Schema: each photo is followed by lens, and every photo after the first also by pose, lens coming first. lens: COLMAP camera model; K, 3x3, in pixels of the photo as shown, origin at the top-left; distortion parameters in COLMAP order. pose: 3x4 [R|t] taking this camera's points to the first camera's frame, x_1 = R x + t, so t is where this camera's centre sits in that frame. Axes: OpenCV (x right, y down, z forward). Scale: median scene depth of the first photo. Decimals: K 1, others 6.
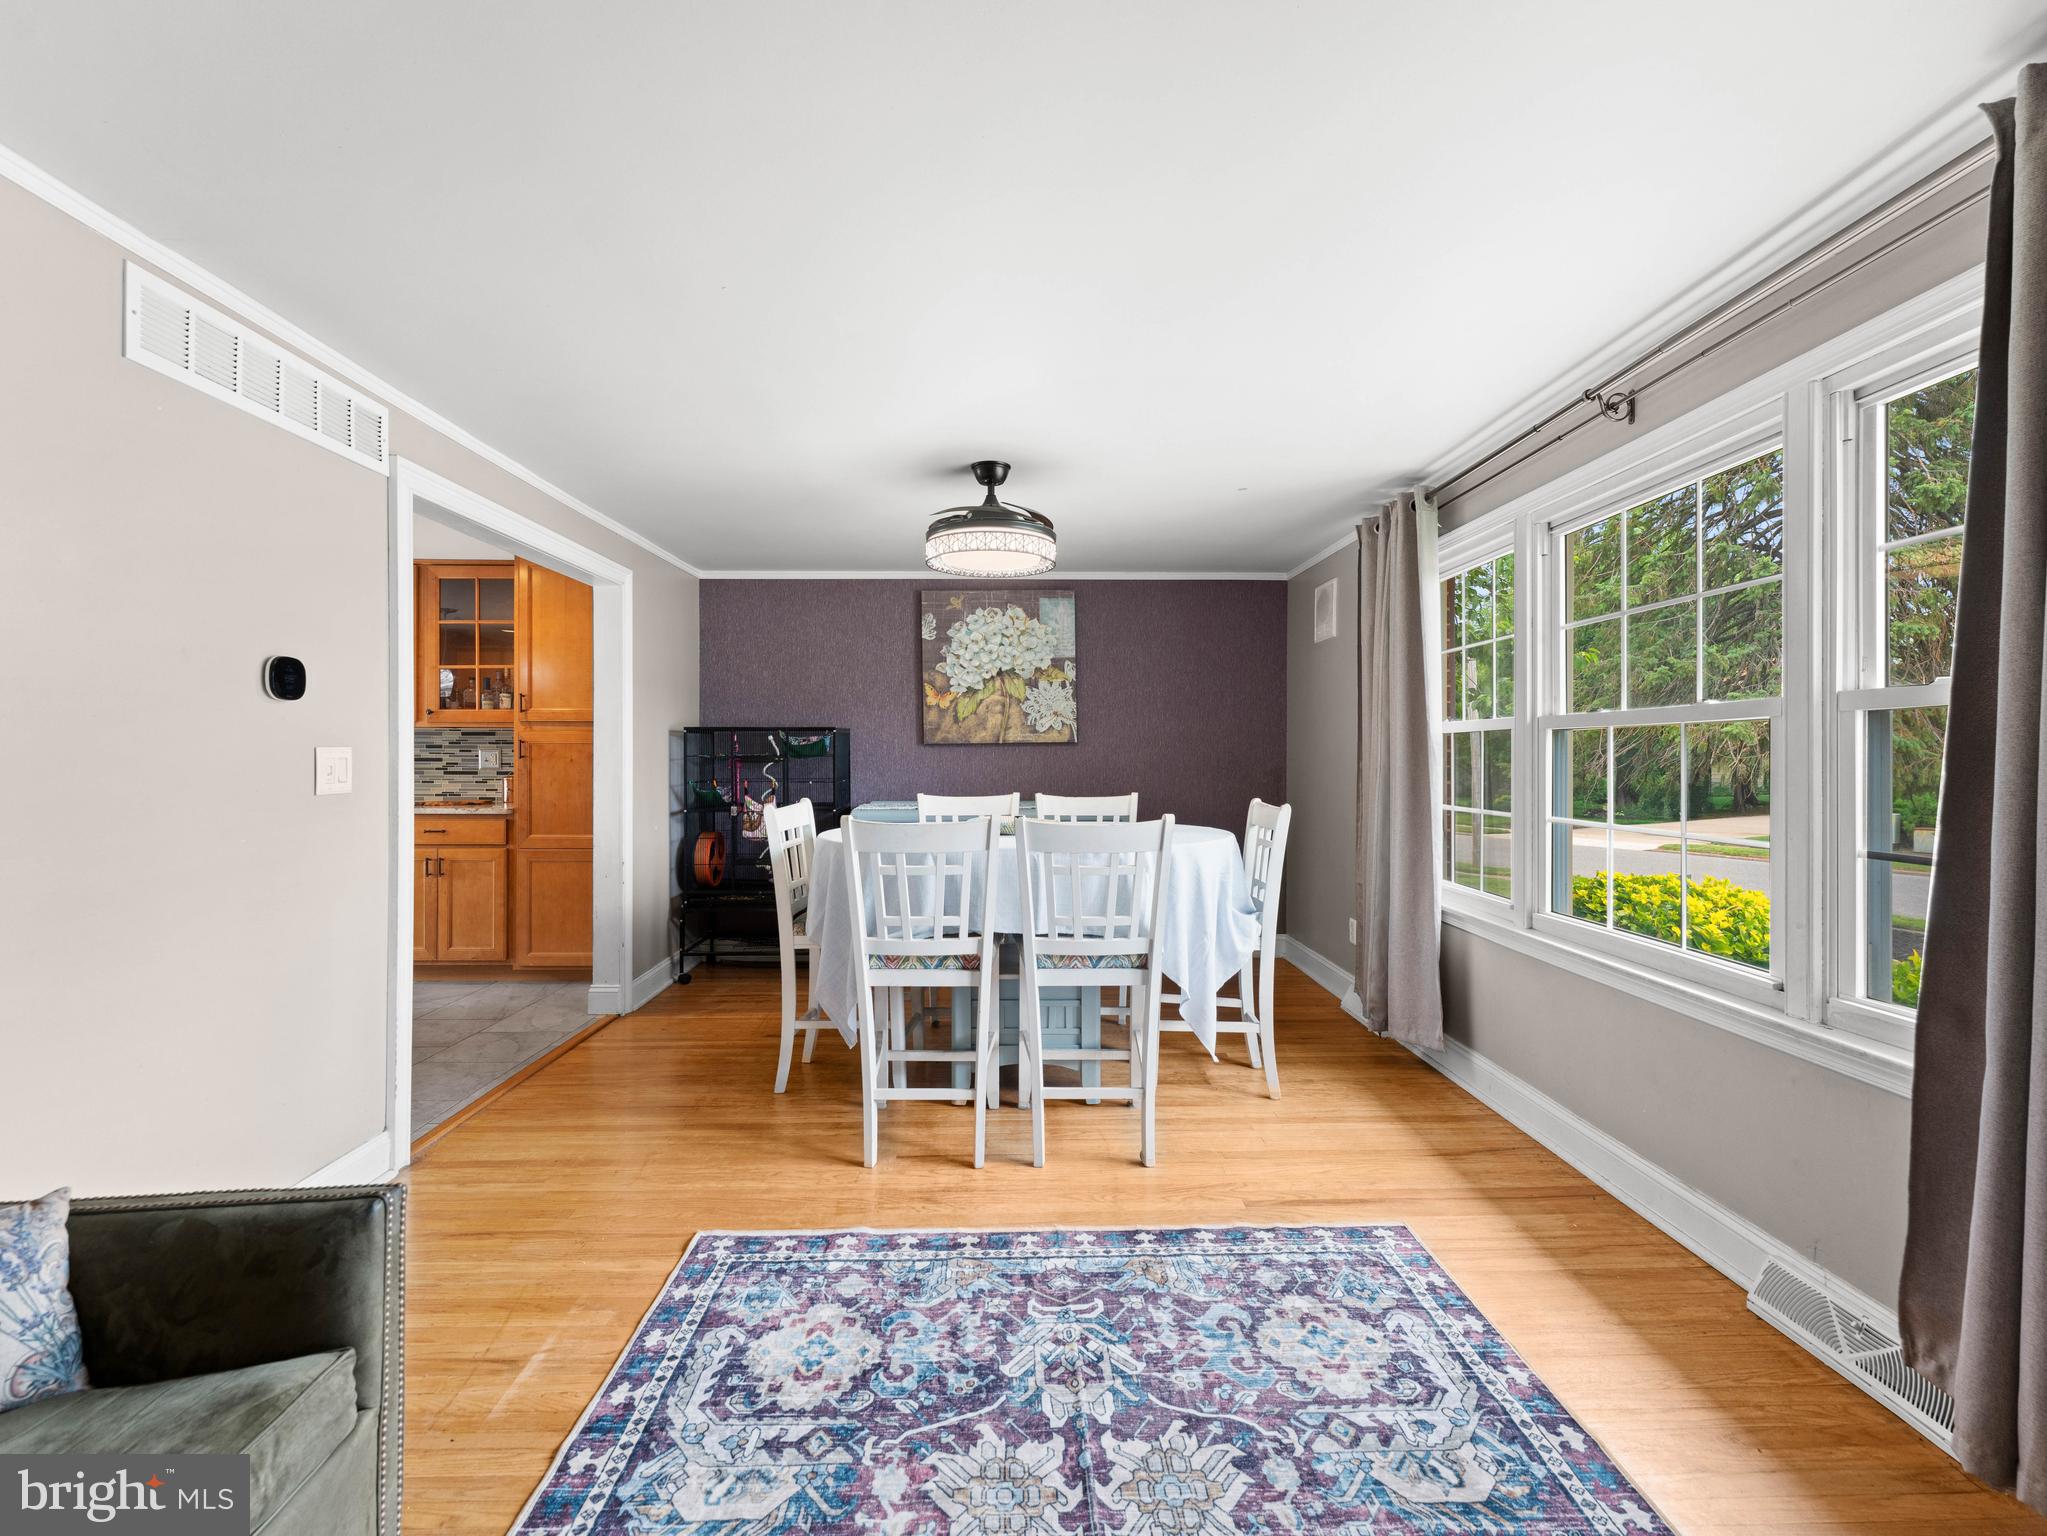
lens RADIAL K [[916.2, 0, 1028.7], [0, 916.2, 759.2], [0, 0, 1]] dist [-0.001849, 0.000076]
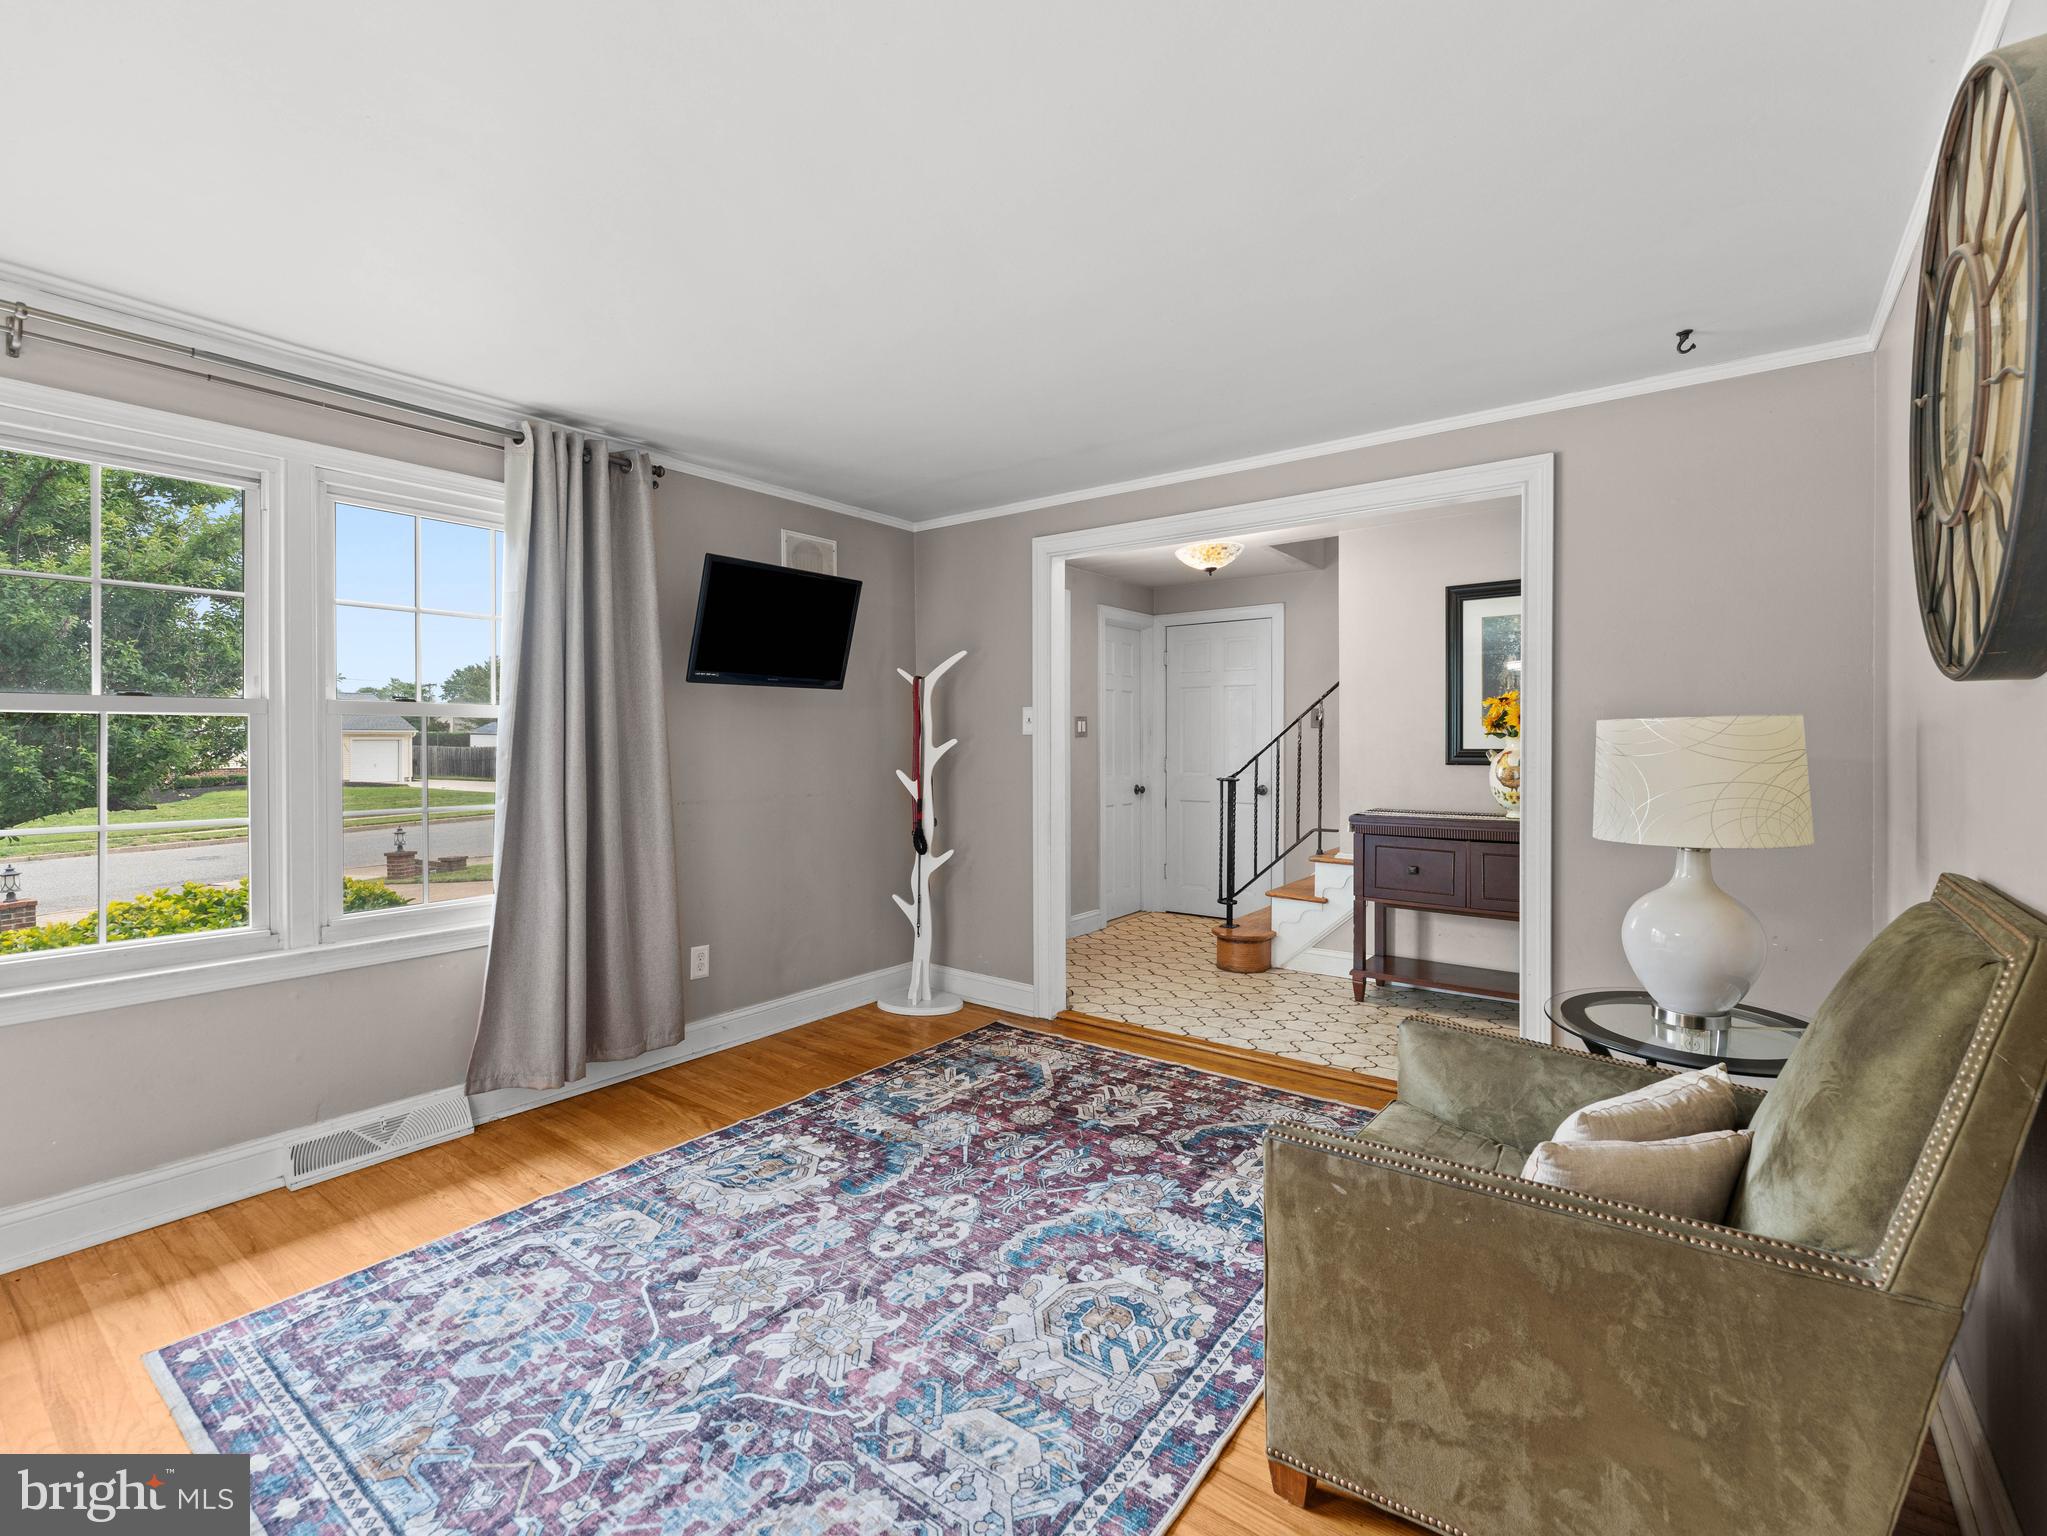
lens RADIAL K [[916.2, 0, 1028.8], [0, 916.2, 753.7], [0, 0, 1]] dist [-0.001849, 0.000076]
pose [[-0.783076, -0.005204, 0.621904, -0.917900], [0.002094, 0.999937, 0.011004, -0.001566], [-0.621923, 0.009919, -0.783016, 1.631935]]
